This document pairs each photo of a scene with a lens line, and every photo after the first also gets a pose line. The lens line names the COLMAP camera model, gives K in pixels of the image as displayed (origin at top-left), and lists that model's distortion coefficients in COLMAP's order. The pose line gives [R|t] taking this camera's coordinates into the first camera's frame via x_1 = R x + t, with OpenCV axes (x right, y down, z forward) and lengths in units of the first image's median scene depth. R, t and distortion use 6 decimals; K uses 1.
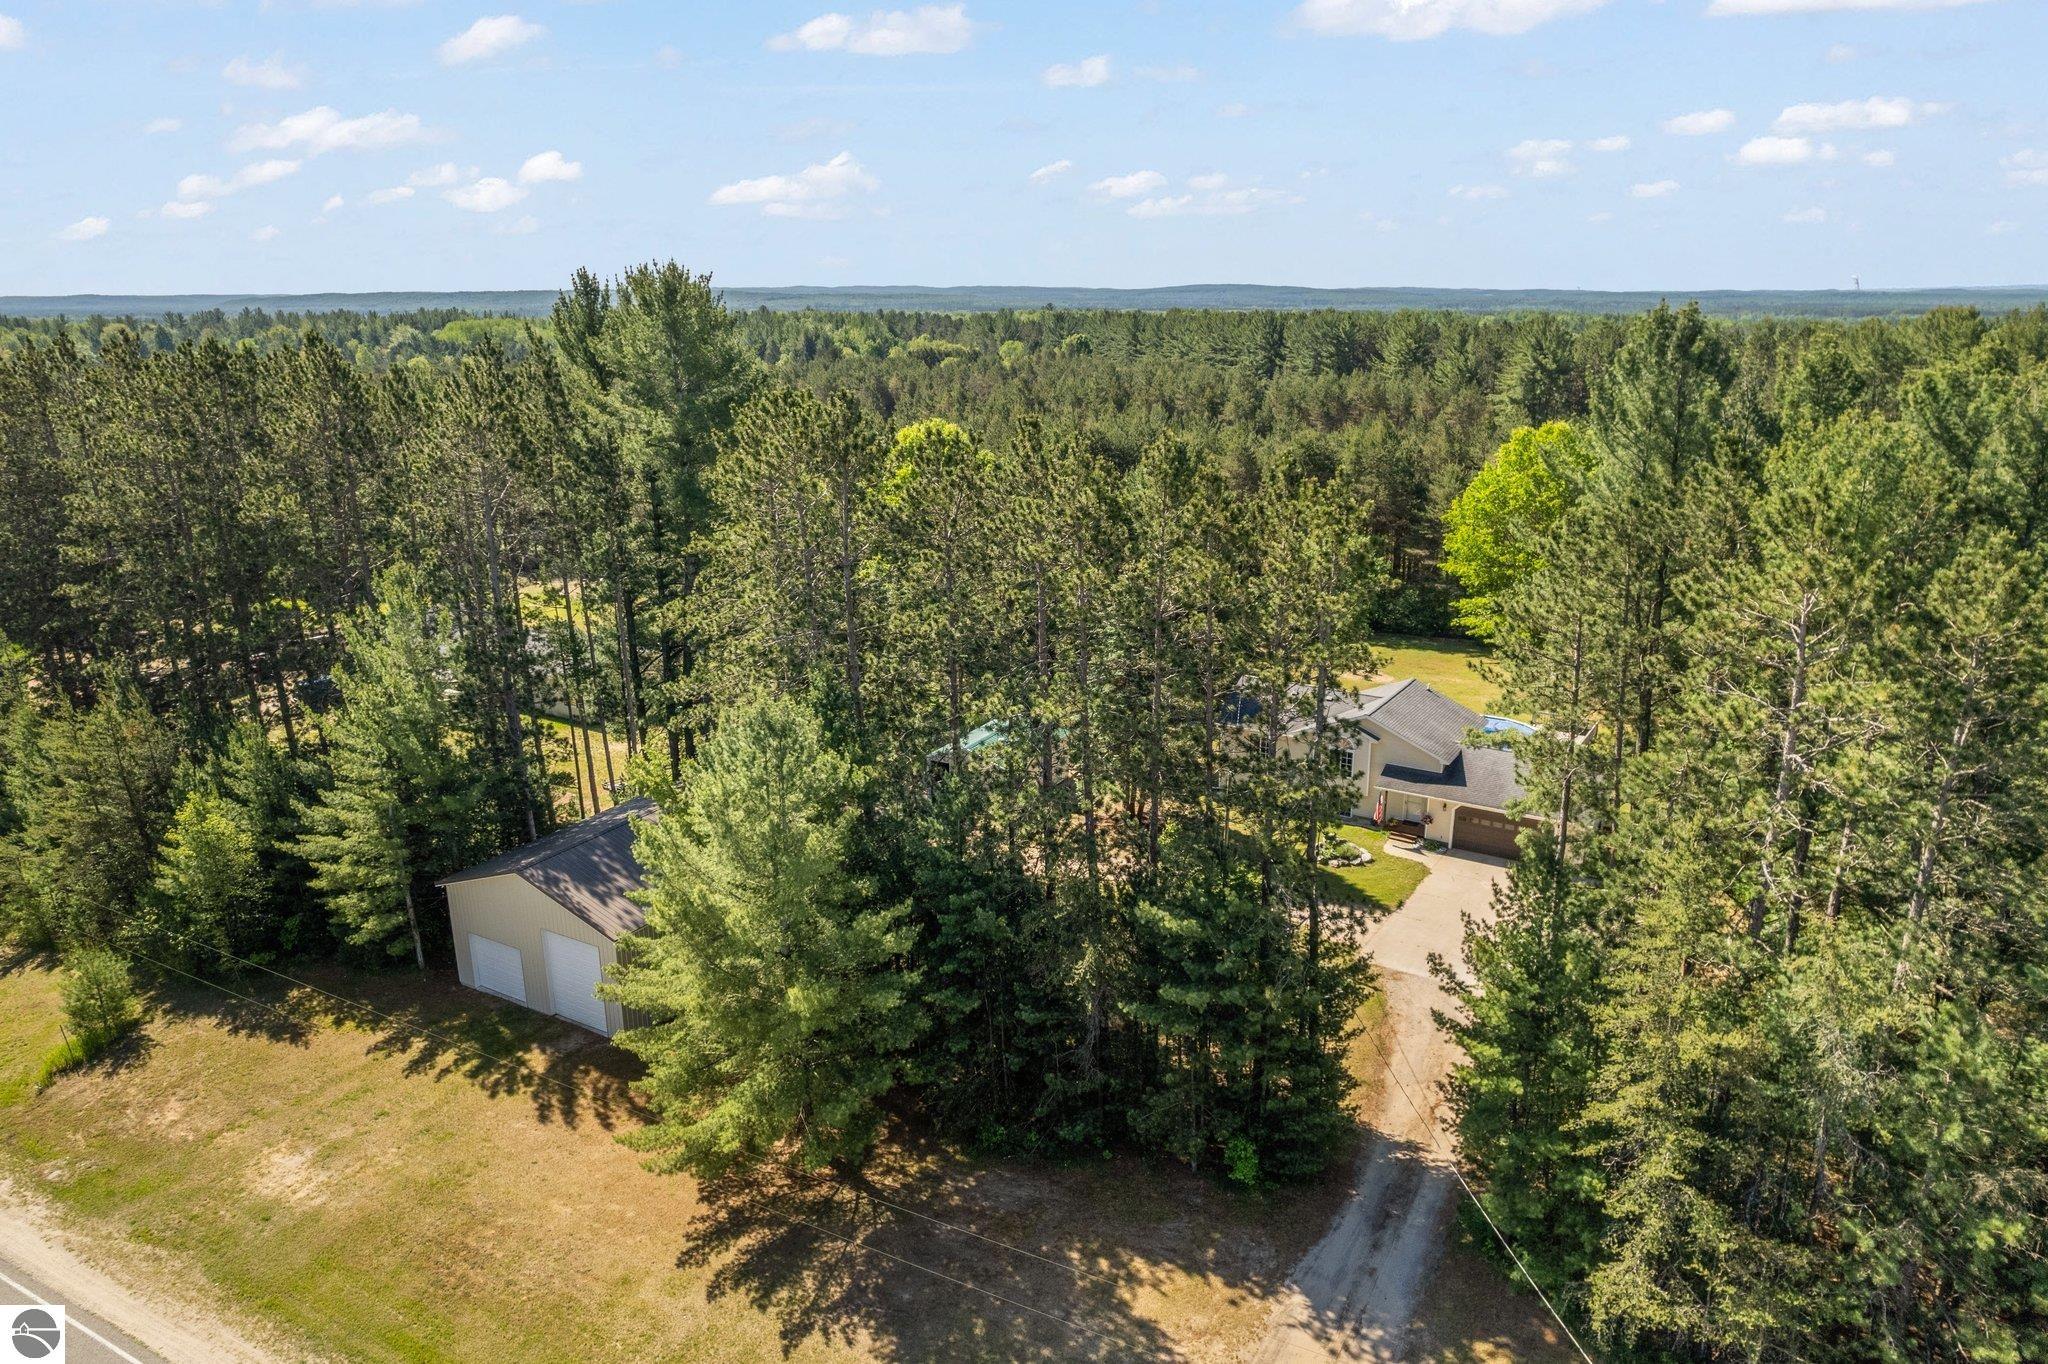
lens RADIAL K [[1366.0, 0, 1030.9], [0, 1366.0, 676.9], [0, 0, 1]] dist [-0.046614, 0.003892]
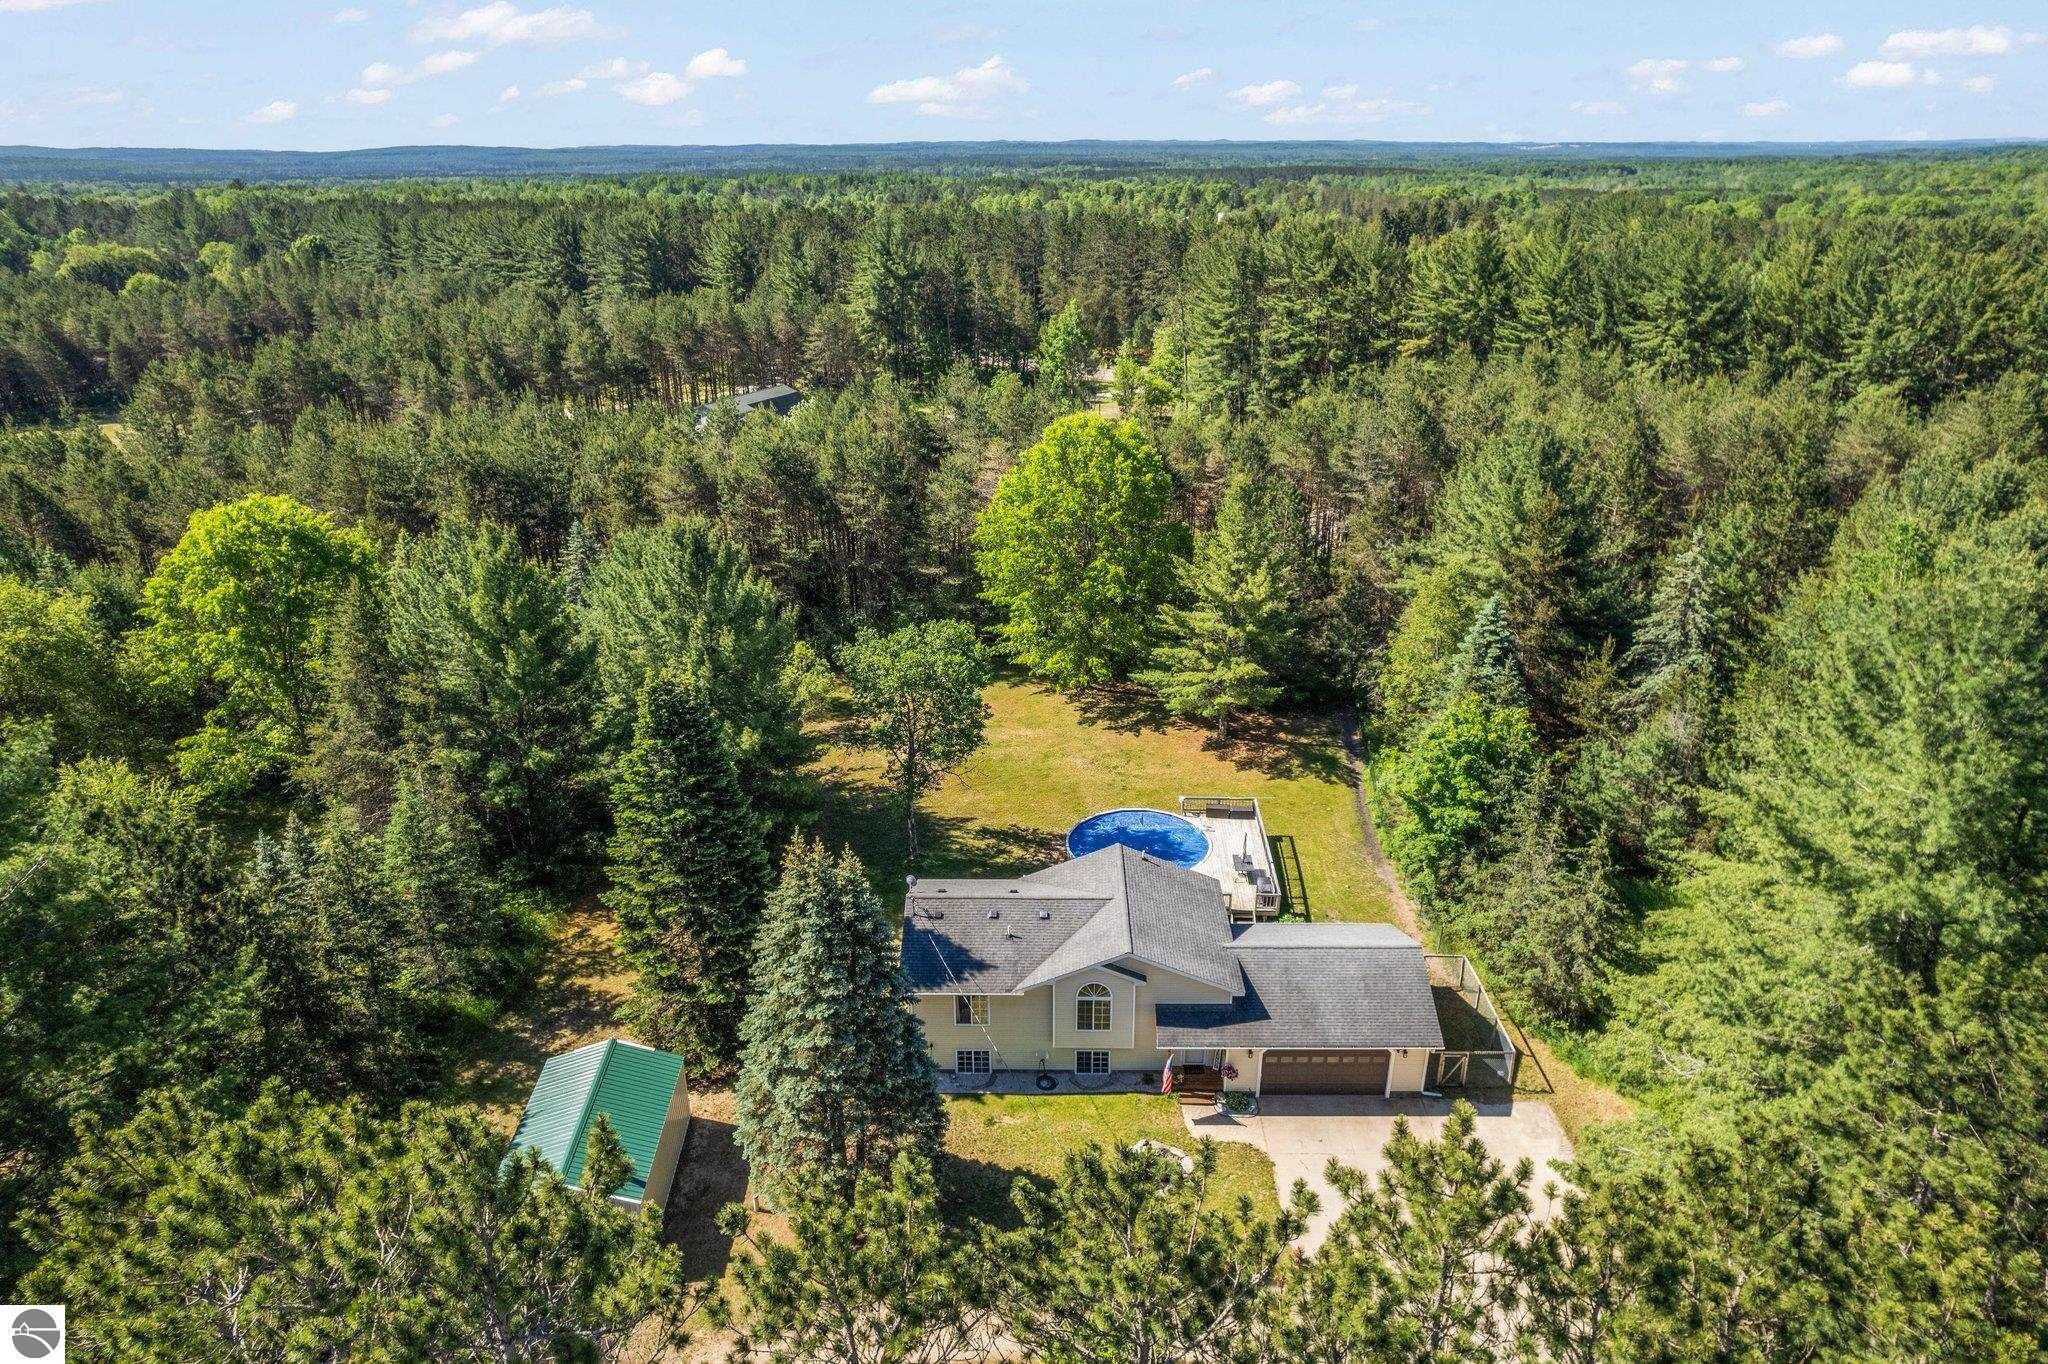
lens RADIAL K [[1315.4, 0, 1033.8], [0, 1315.4, 691.3], [0, 0, 1]] dist [-0.076872, 0.064689]
pose [[0.855544, -0.198659, 0.478100, -0.166750], [0.139652, 0.977774, 0.156379, -0.372077], [-0.498540, -0.067022, 0.864272, 0.732505]]
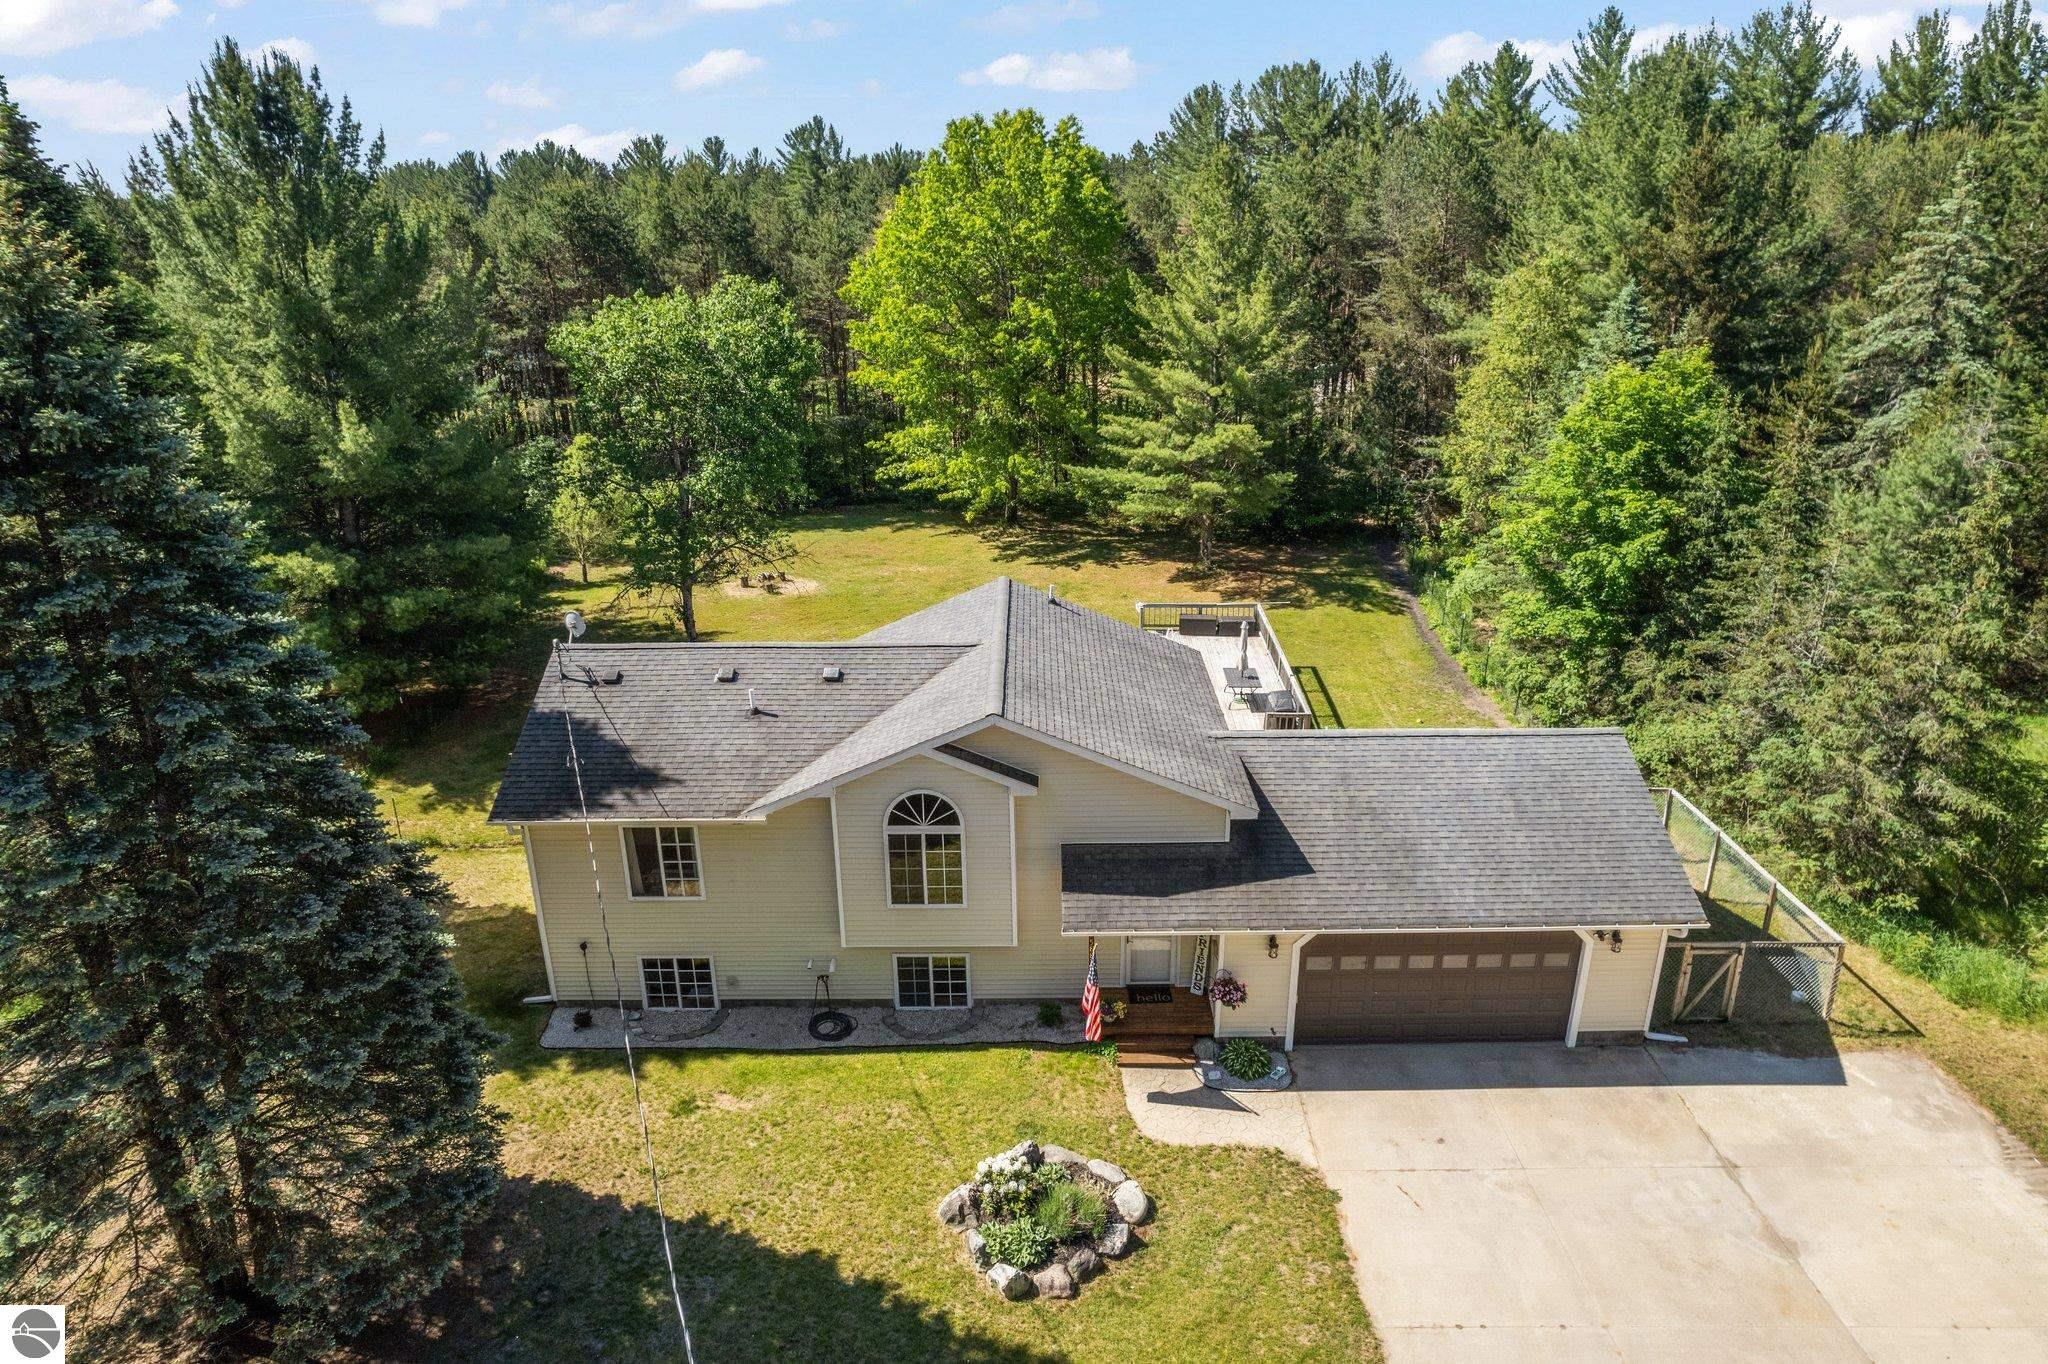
lens RADIAL K [[1315.4, 0, 1029.4], [0, 1315.4, 688.2], [0, 0, 1]] dist [-0.076872, 0.064689]
pose [[0.849560, -0.190348, 0.491951, 0.174364], [0.148407, 0.981202, 0.123364, -0.024950], [-0.506185, -0.031796, 0.861838, 1.227451]]
